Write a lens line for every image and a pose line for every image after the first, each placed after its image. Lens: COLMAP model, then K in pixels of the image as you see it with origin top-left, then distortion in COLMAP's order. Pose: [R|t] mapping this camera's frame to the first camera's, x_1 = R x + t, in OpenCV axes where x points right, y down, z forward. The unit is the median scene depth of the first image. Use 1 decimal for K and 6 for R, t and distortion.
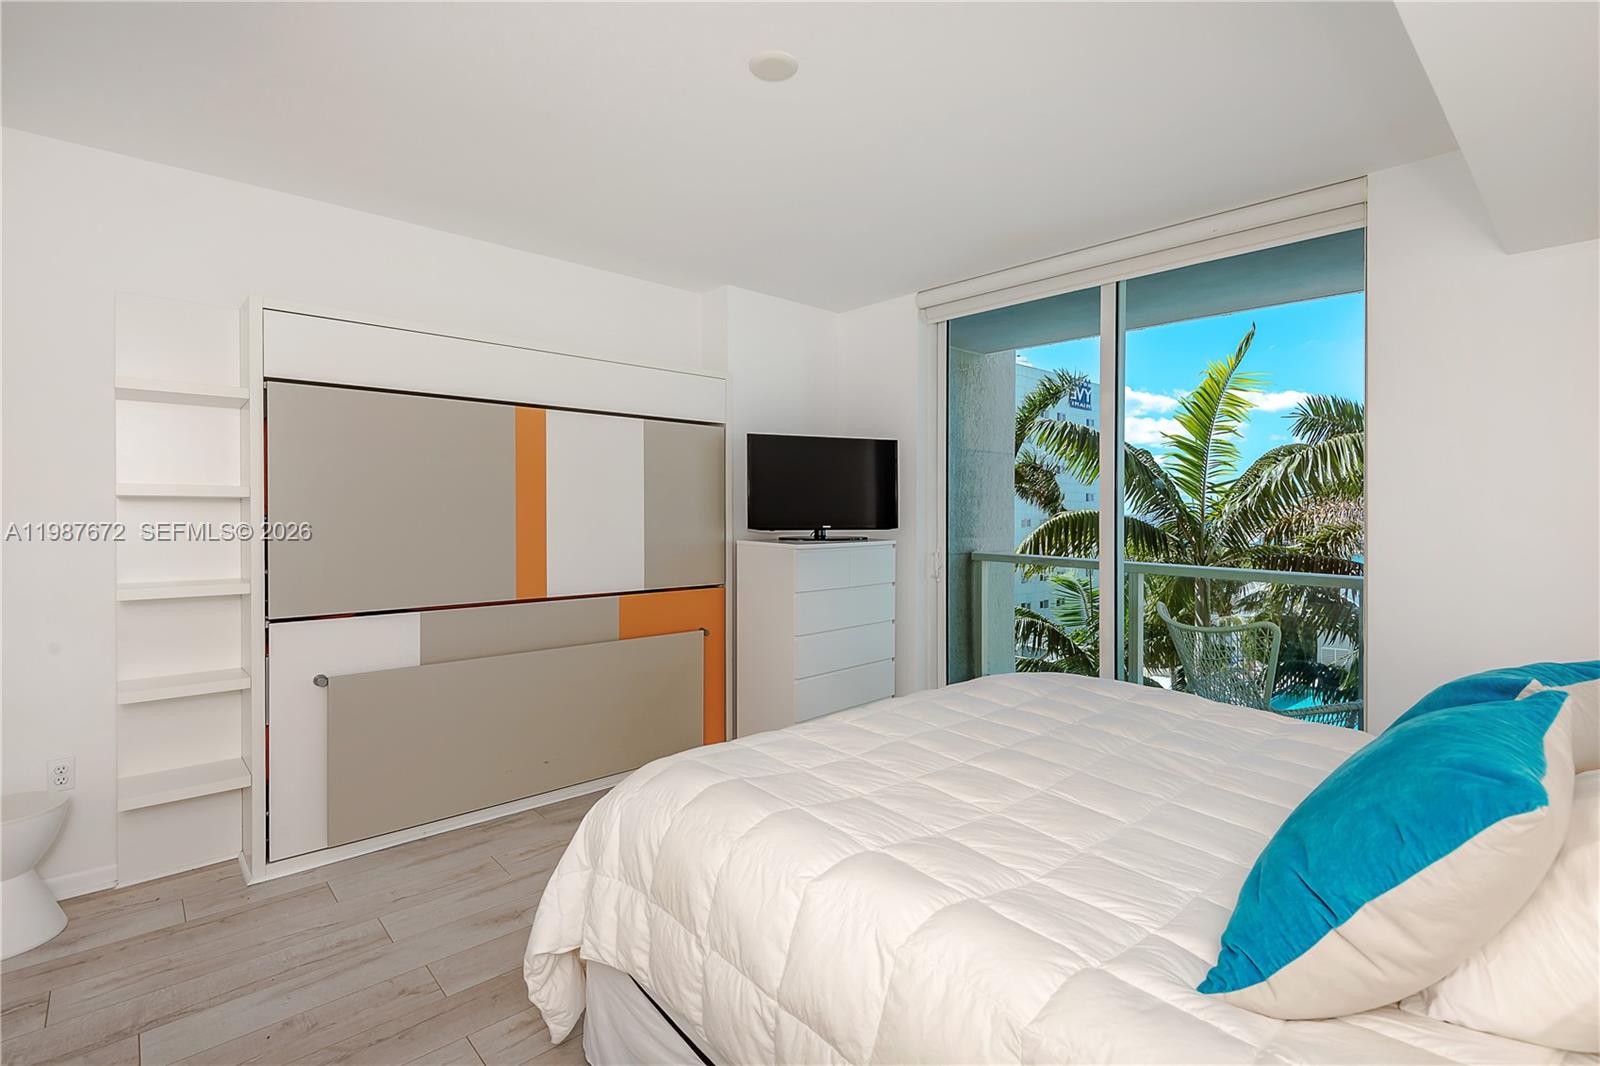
lens RADIAL K [[740.1, 0, 788.1], [0, 740.1, 505.5], [0, 0, 1]] dist [0.017354, -0.007577]
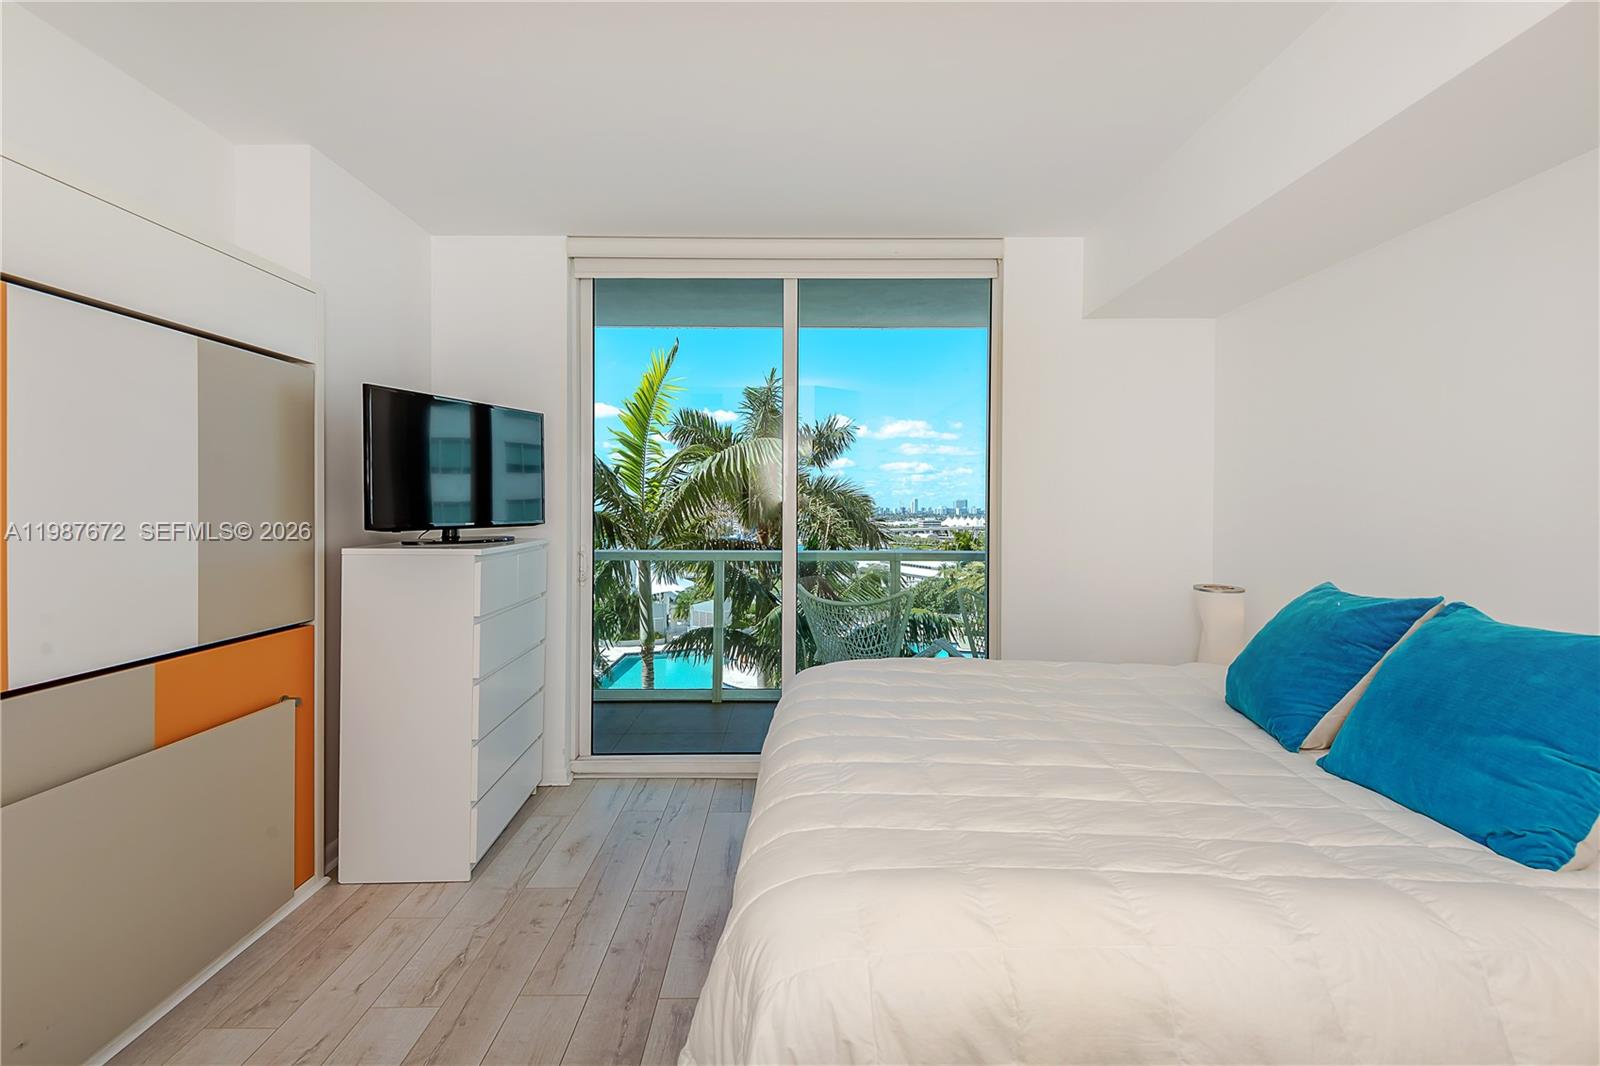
lens RADIAL K [[740.1, 0, 789.9], [0, 740.1, 519.0], [0, 0, 1]] dist [0.017354, -0.007577]
pose [[0.657648, -0.022043, 0.753003, -0.274739], [0.003529, 0.999651, 0.026181, 0.004868], [-0.753317, -0.014561, 0.657496, 0.257171]]
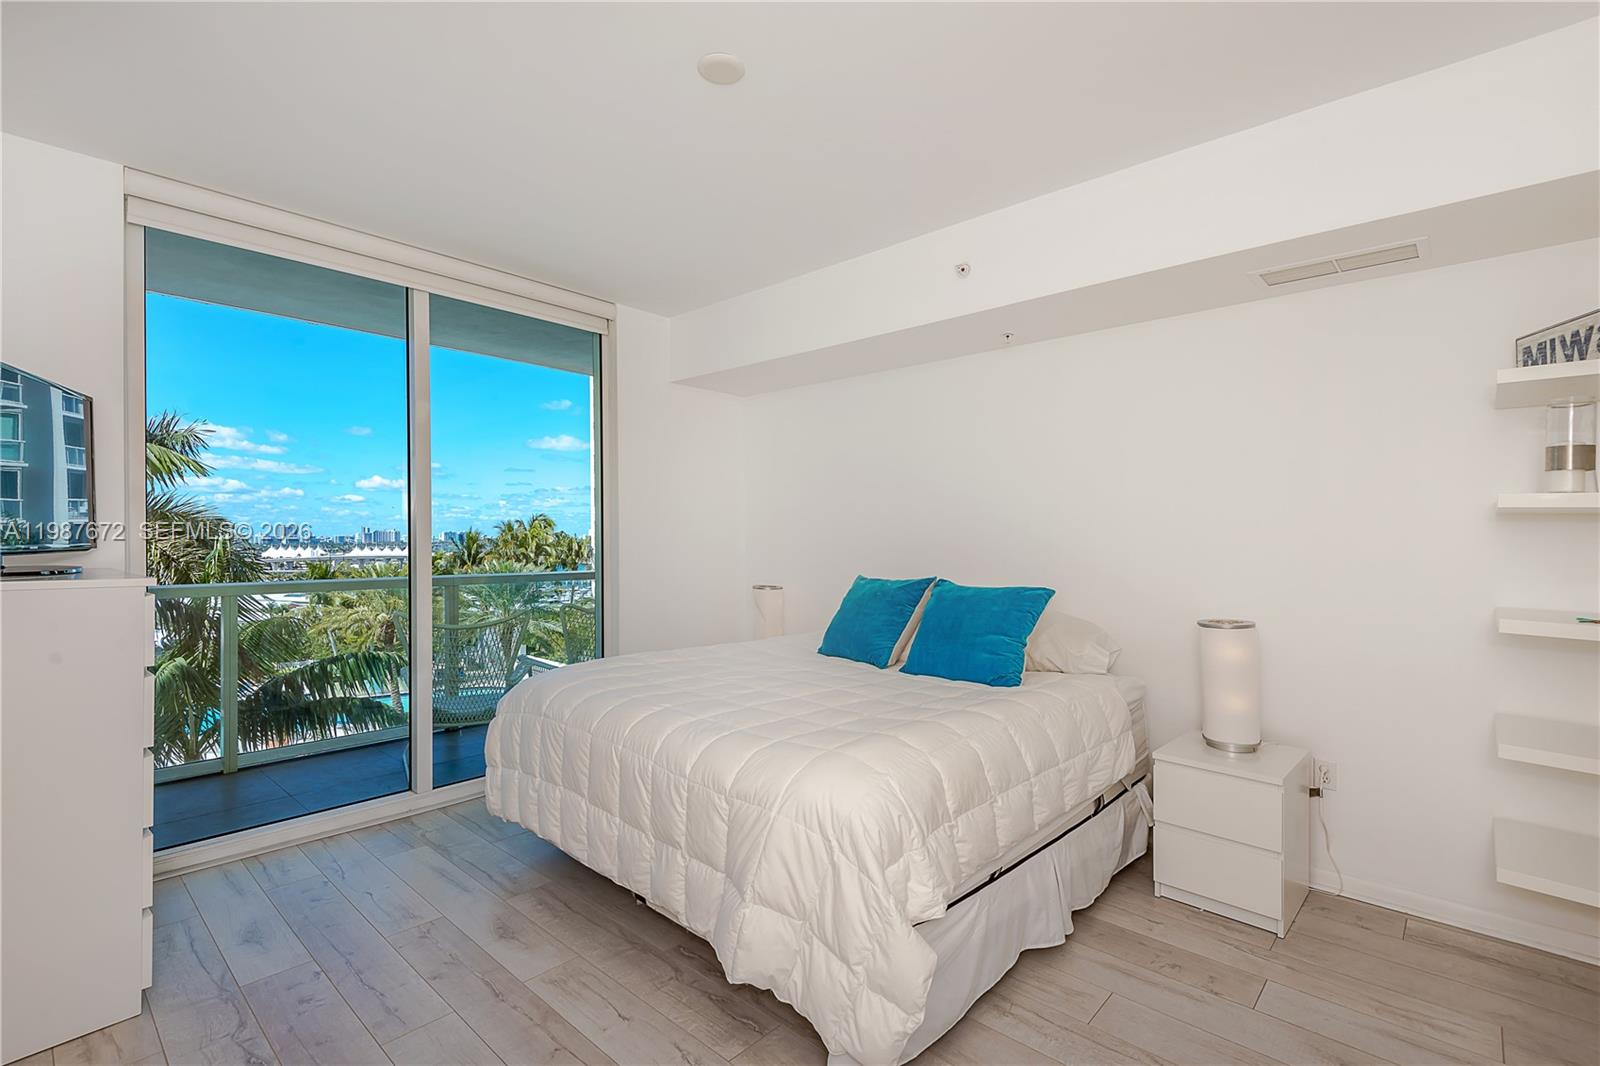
lens RADIAL K [[740.1, 0, 808.0], [0, 740.1, 546.4], [0, 0, 1]] dist [0.017354, -0.007577]
pose [[-0.121699, -0.024640, 0.992261, -0.489349], [-0.005998, 0.999692, 0.024089, 0.009804], [-0.992549, -0.003020, -0.121809, 0.483787]]
